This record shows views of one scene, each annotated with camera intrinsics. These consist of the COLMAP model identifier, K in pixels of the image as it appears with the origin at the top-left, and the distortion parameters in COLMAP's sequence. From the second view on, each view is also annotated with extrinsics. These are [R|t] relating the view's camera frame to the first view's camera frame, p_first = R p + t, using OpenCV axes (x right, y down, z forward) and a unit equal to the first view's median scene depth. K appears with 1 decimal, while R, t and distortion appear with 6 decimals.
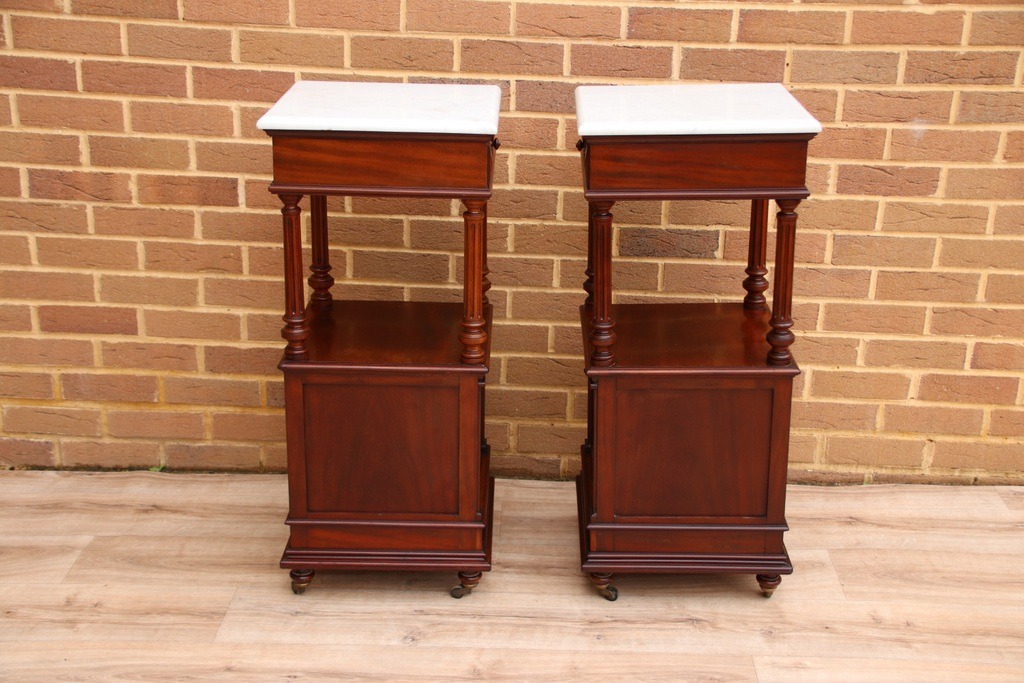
lens RADIAL K [[1385.3, 0, 512.6], [0, 1385.3, 359.1], [0, 0, 1]] dist [0.069954, 0.502357]
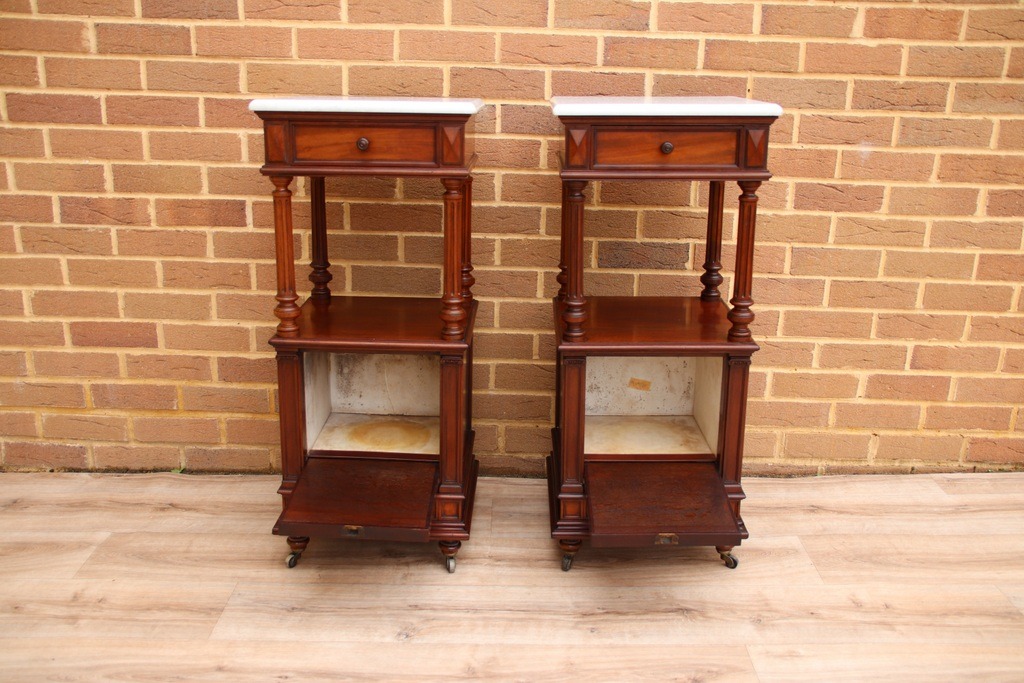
lens RADIAL K [[958.5, 0, 510.4], [0, 958.5, 355.9], [0, 0, 1]] dist [-0.104727, 0.187213]
pose [[0.999708, -0.011644, 0.021153, -0.007983], [0.012637, 0.998796, -0.047411, 0.028750], [-0.020575, 0.047665, 0.998651, 0.259420]]
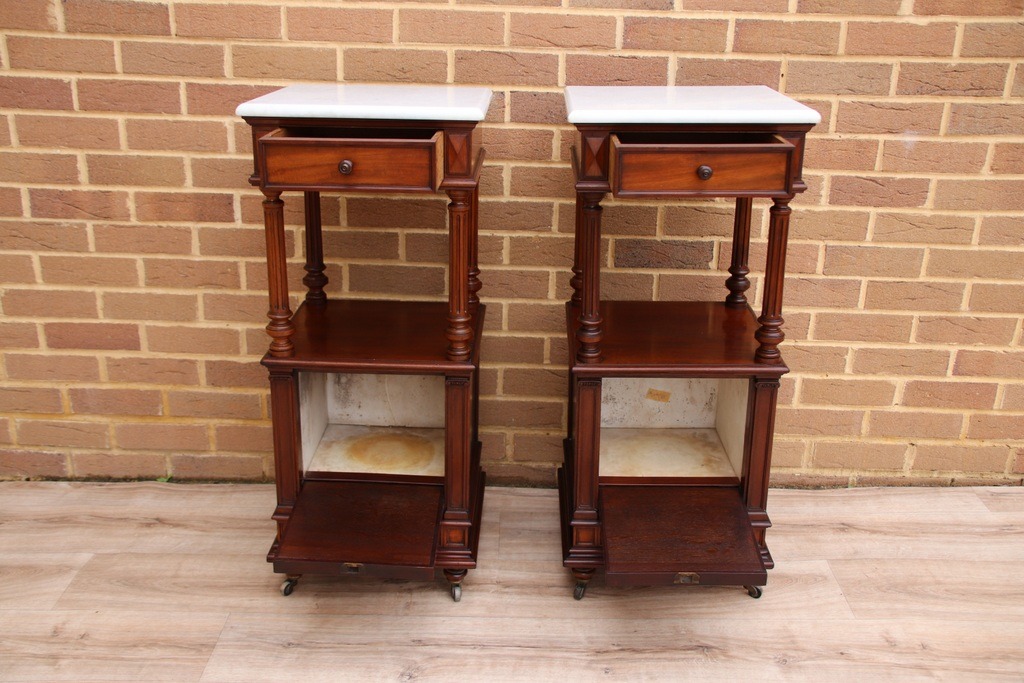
lens RADIAL K [[1023.3, 0, 506.9], [0, 1023.3, 353.2], [0, 0, 1]] dist [-0.079530, 0.253291]
pose [[0.999885, -0.010051, 0.011360, -0.009874], [0.009960, 0.999918, 0.008053, -0.019171], [-0.011440, -0.007939, 0.999903, 0.262290]]
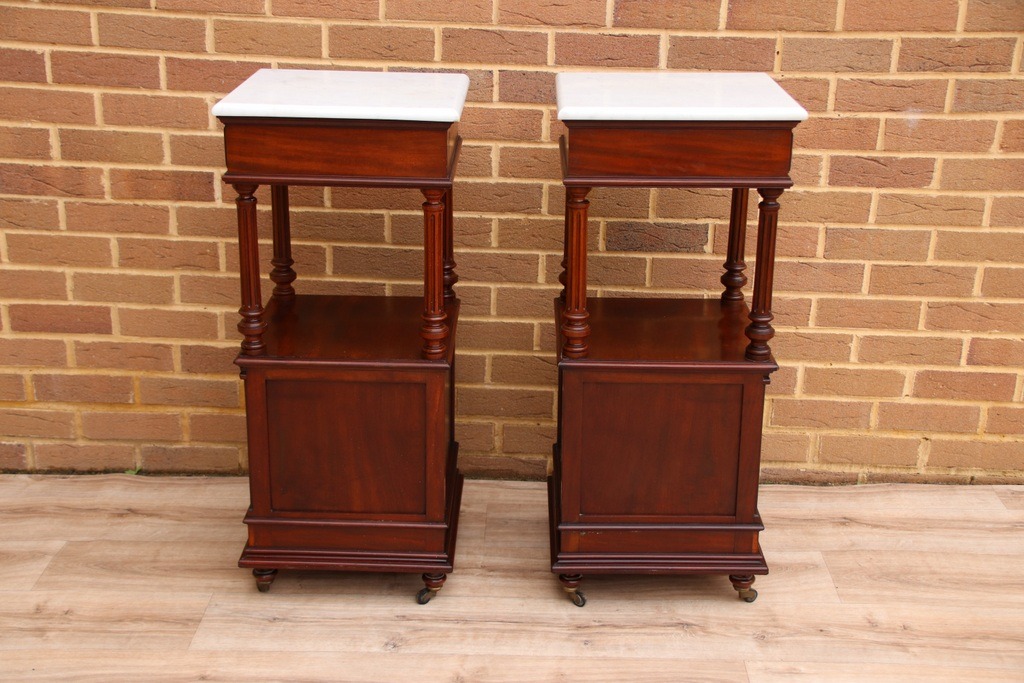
lens RADIAL K [[1385.1, 0, 506.1], [0, 1385.1, 361.6], [0, 0, 1]] dist [0.065721, 0.531725]
pose [[0.999987, -0.004632, 0.002212, 0.004194], [0.004633, 0.999989, -0.000442, 0.003604], [-0.002210, 0.000453, 0.999997, 0.026133]]
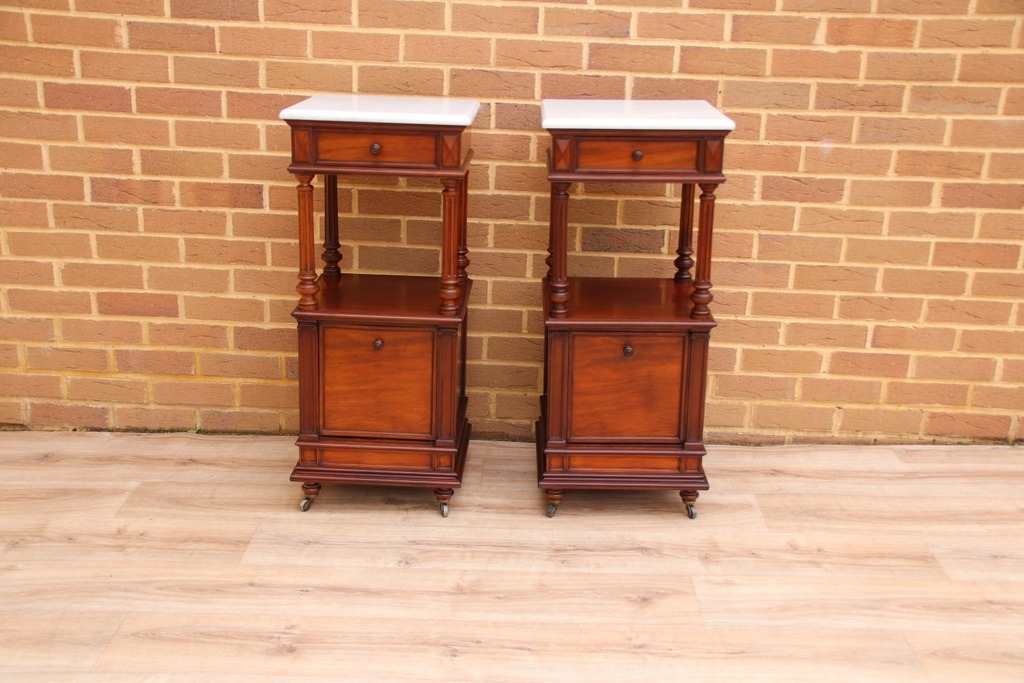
lens RADIAL K [[1160.2, 0, 512.8], [0, 1160.2, 357.7], [0, 0, 1]] dist [-0.013820, 0.275954]
pose [[0.999904, 0.003108, 0.013481, 0.004346], [-0.002760, 0.999665, -0.025716, 0.043326], [-0.013556, 0.025676, 0.999578, 0.004116]]
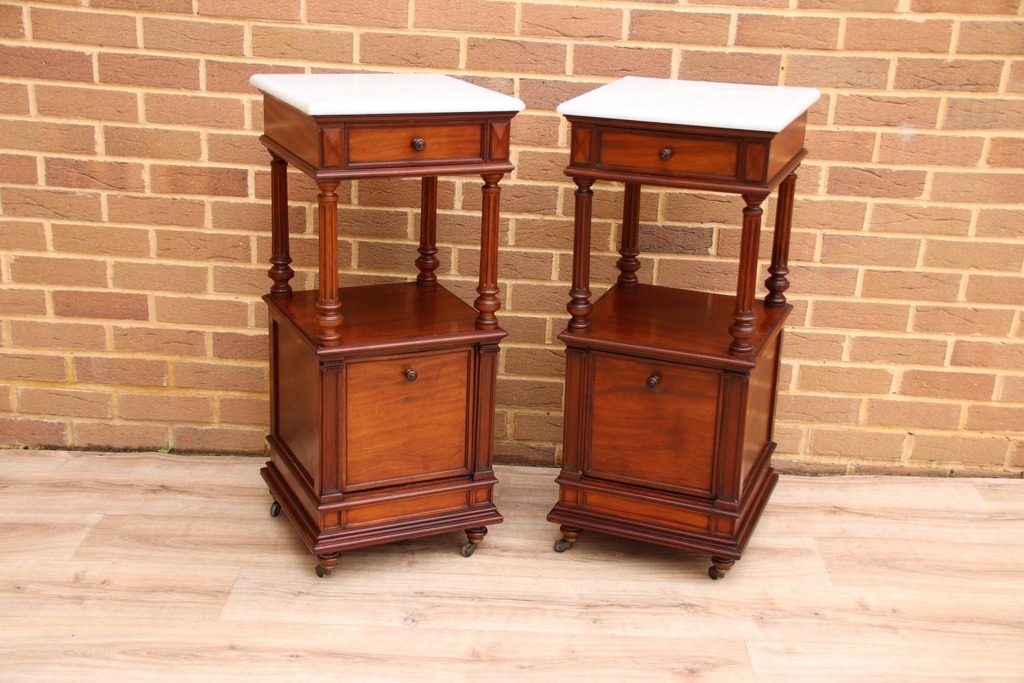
lens RADIAL K [[1264.9, 0, 511.6], [0, 1264.9, 358.1], [0, 0, 1]] dist [0.017941, 0.419095]
pose [[0.999795, 0.015321, 0.013263, -0.012413], [-0.015333, 0.999882, 0.000824, 0.005795], [-0.013249, -0.001027, 0.999912, 0.058569]]
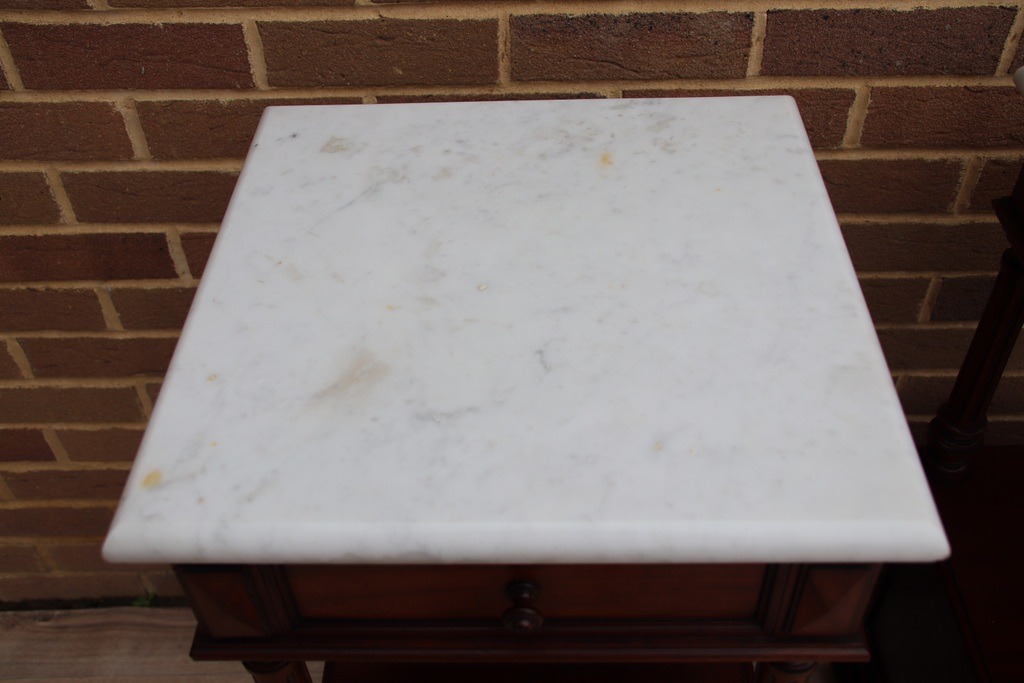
lens RADIAL K [[1026.8, 0, 510.1], [0, 1026.8, 359.7], [0, 0, 1]] dist [-0.048431, 0.144532]
pose [[0.998347, -0.052536, -0.023325, -0.070378], [0.057472, 0.905129, 0.421234, -0.230414], [-0.001018, -0.421878, 0.906652, 0.651338]]
